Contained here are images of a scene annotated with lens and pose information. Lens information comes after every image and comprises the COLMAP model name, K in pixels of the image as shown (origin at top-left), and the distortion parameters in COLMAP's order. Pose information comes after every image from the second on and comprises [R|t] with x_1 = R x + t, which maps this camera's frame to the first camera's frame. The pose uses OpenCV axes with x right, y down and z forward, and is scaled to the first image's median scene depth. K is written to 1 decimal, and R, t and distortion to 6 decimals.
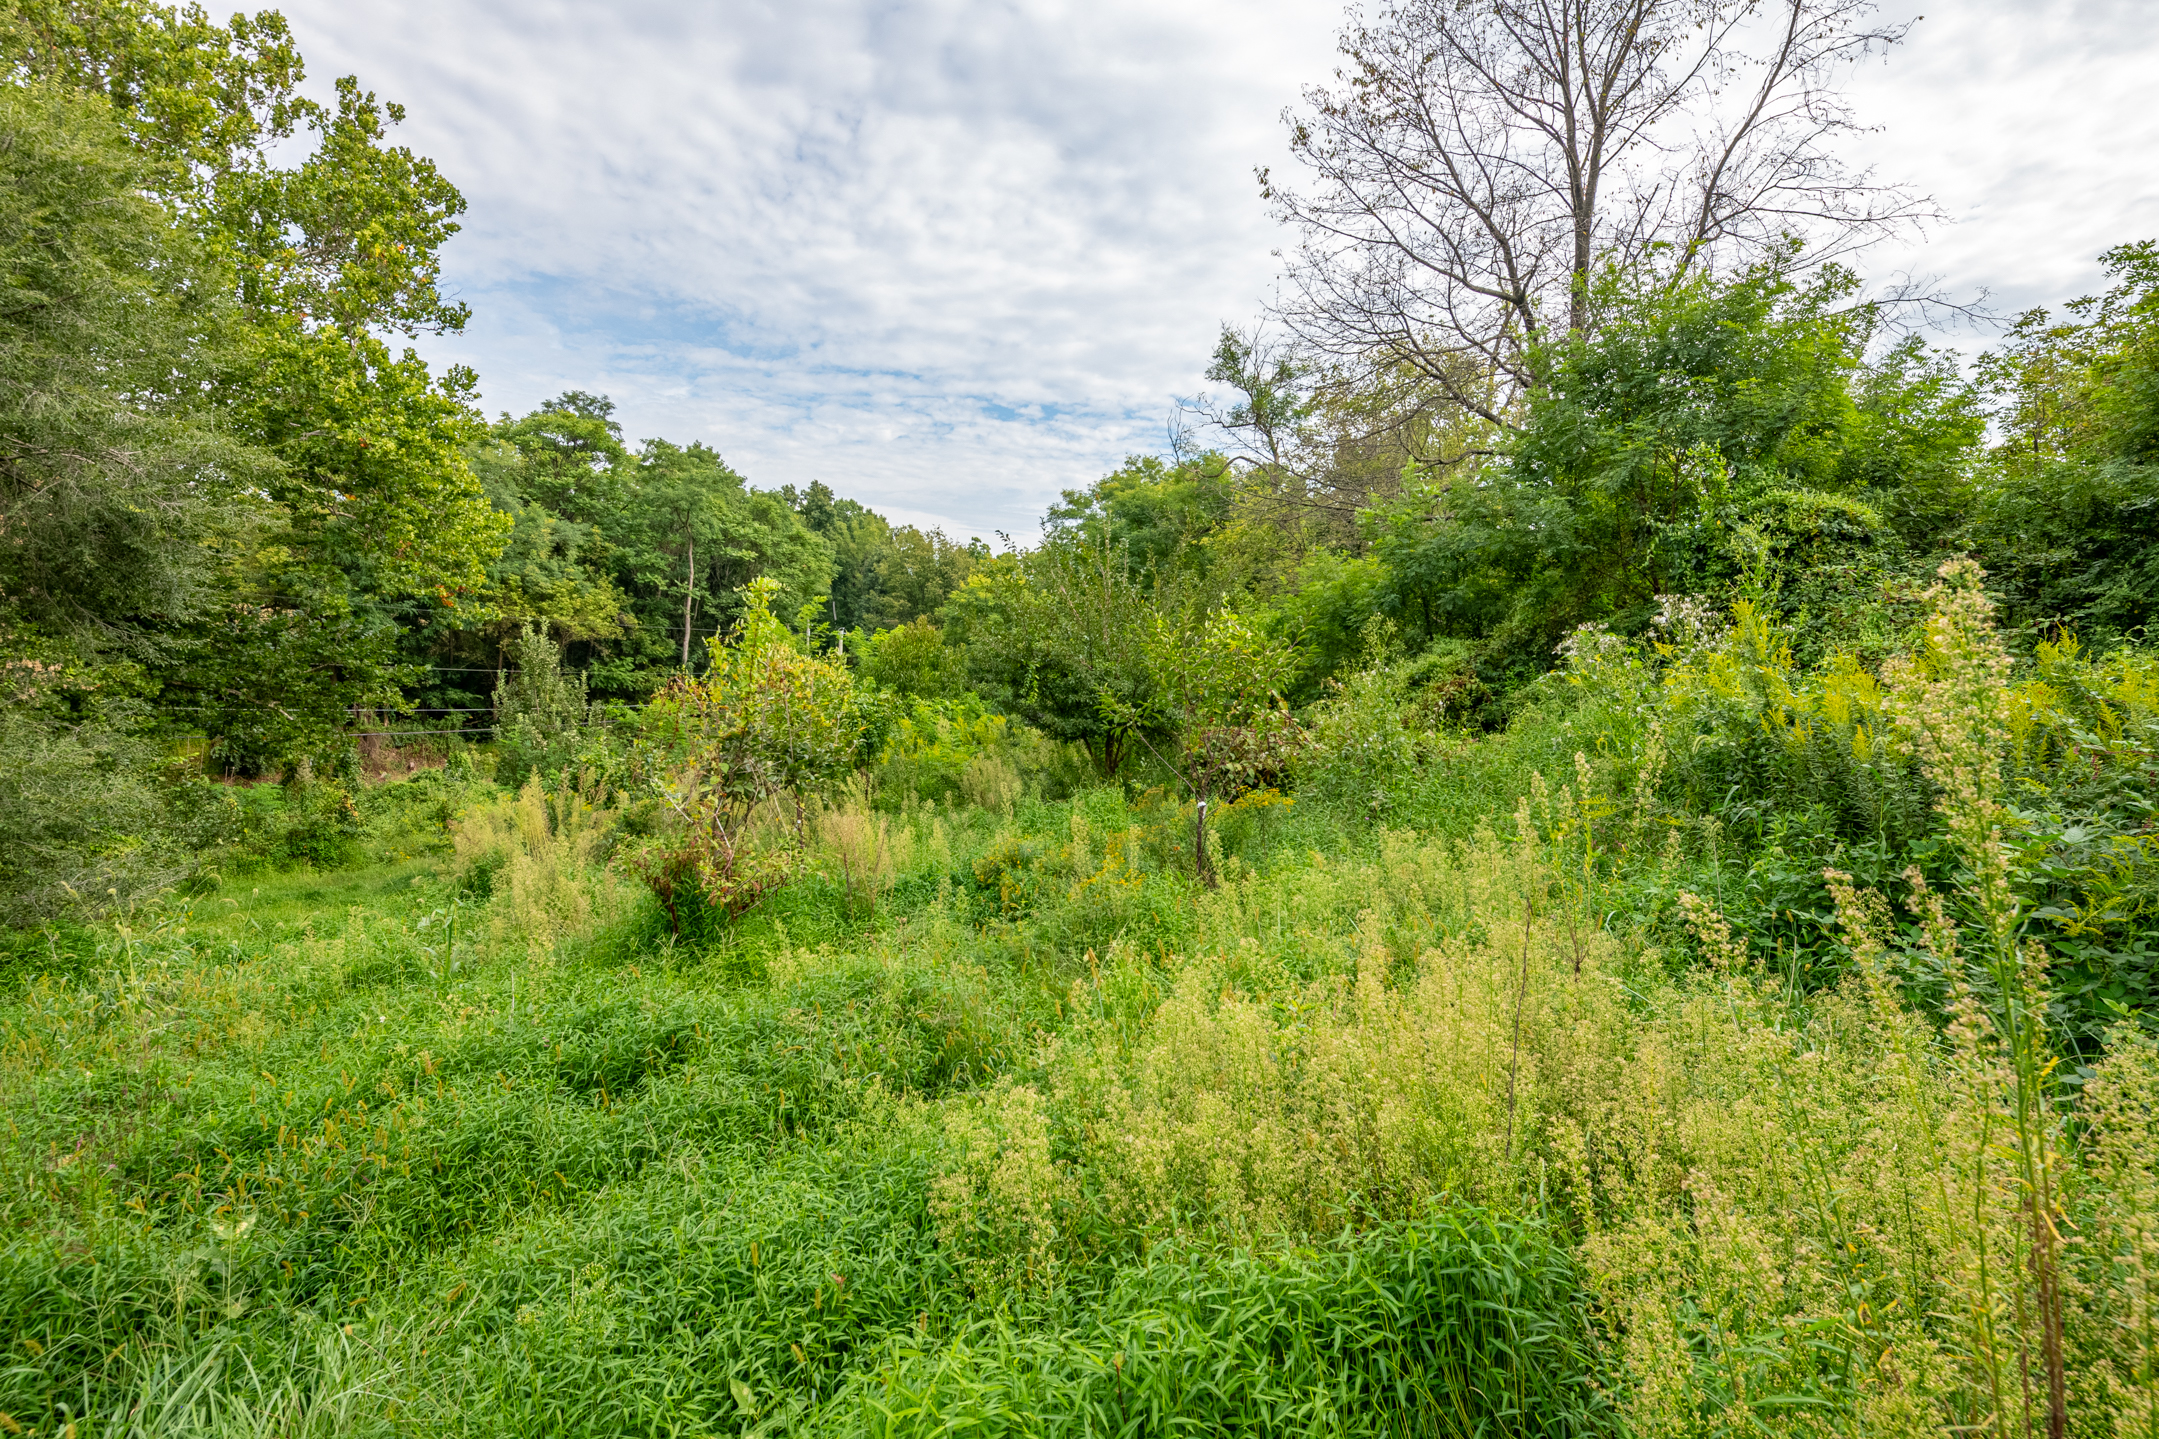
lens RADIAL K [[1056.1, 0, 1079.5], [0, 1056.1, 719.5], [0, 0, 1]] dist [0.002087, -0.010230]
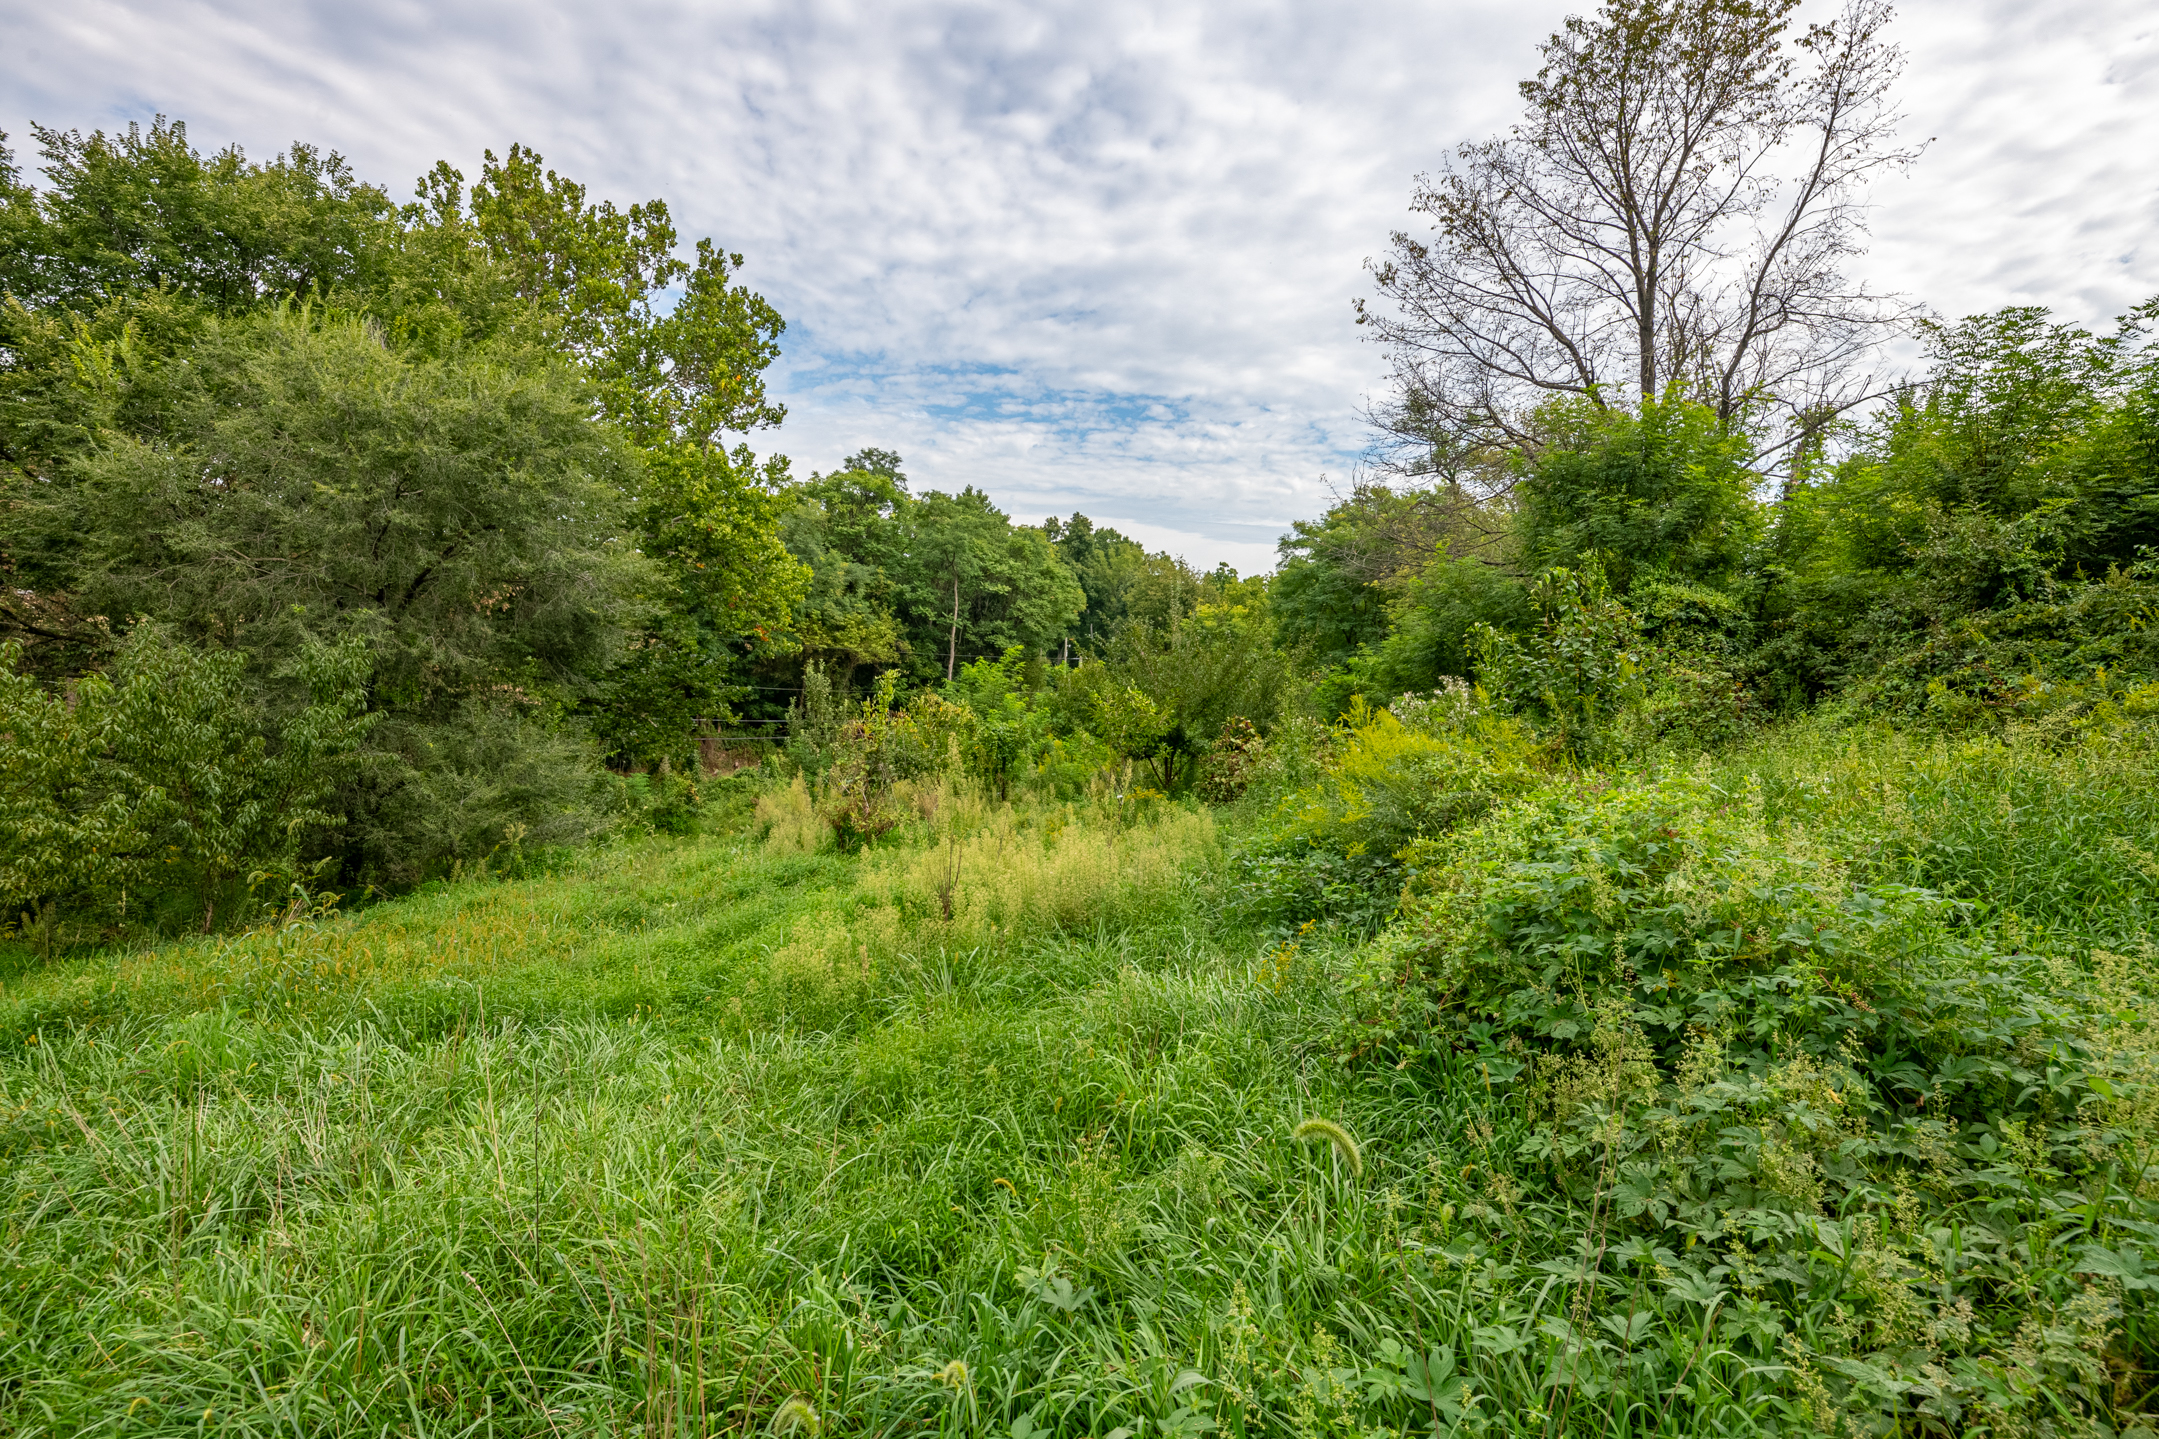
lens RADIAL K [[1050.0, 0, 1070.5], [0, 1050.0, 713.4], [0, 0, 1]] dist [0.002973, -0.009192]
pose [[0.966484, 0.017572, -0.256126, 0.059158], [-0.022960, 0.999573, -0.018063, -0.003117], [0.255700, 0.023338, 0.966475, -0.090018]]
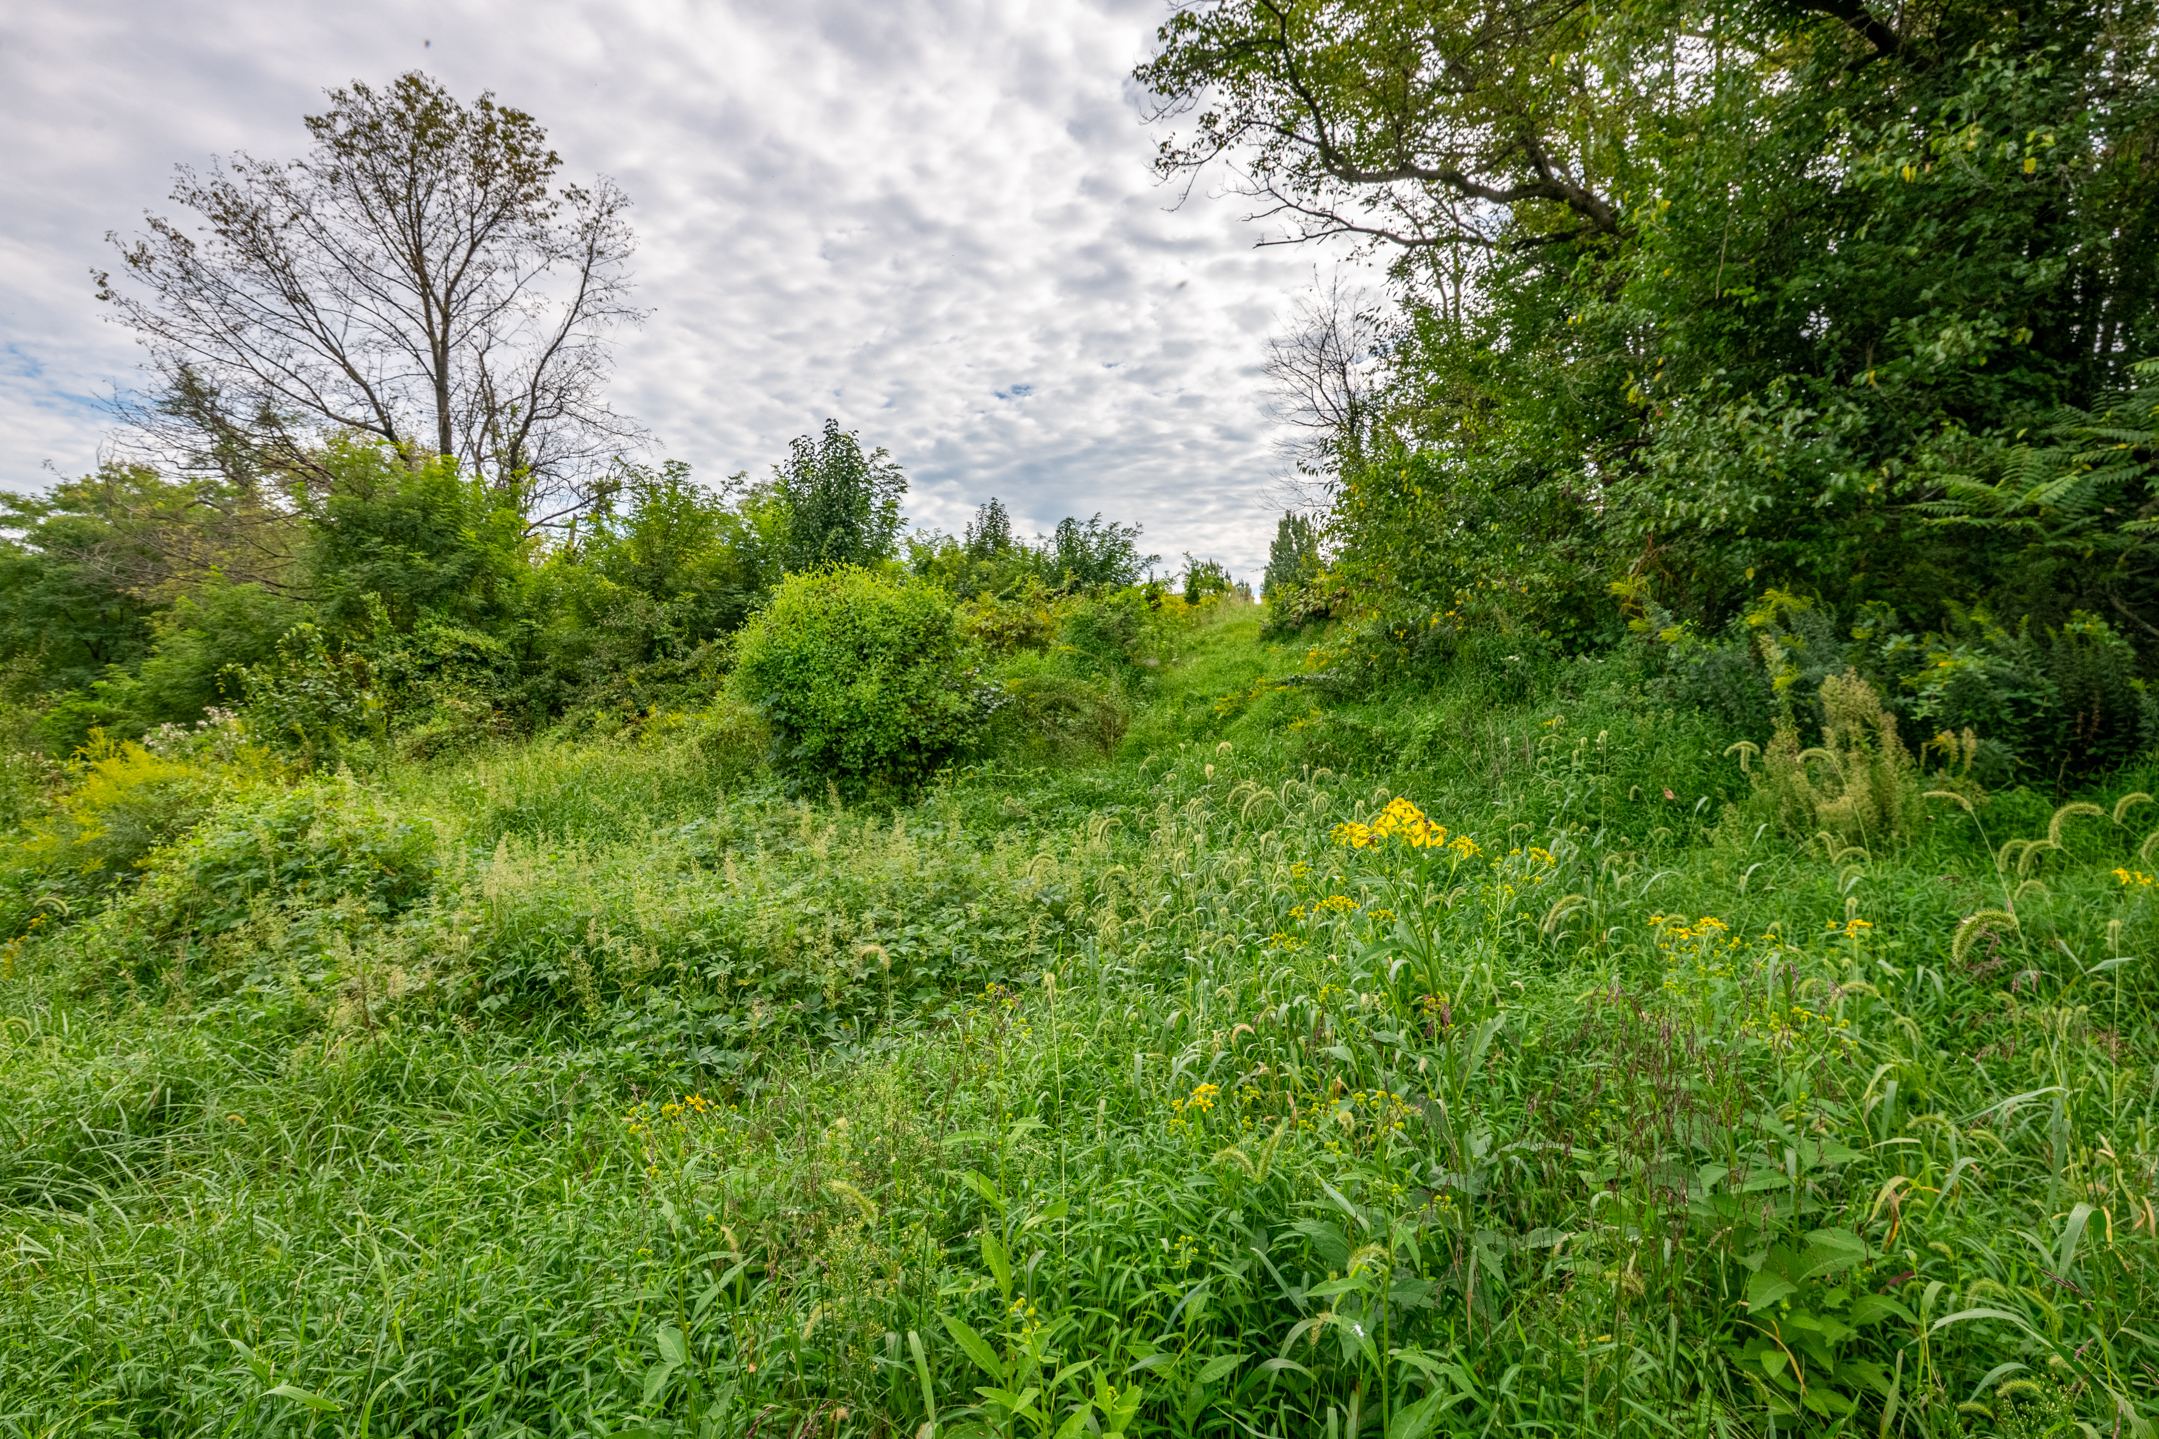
lens RADIAL K [[1038.6, 0, 1104.3], [0, 1038.6, 717.9], [0, 0, 1]] dist [0.002861, -0.011169]
pose [[0.716960, -0.003070, 0.697108, 0.061155], [0.032309, 0.999062, -0.028829, -0.001648], [-0.696365, 0.043192, 0.716387, -0.153286]]
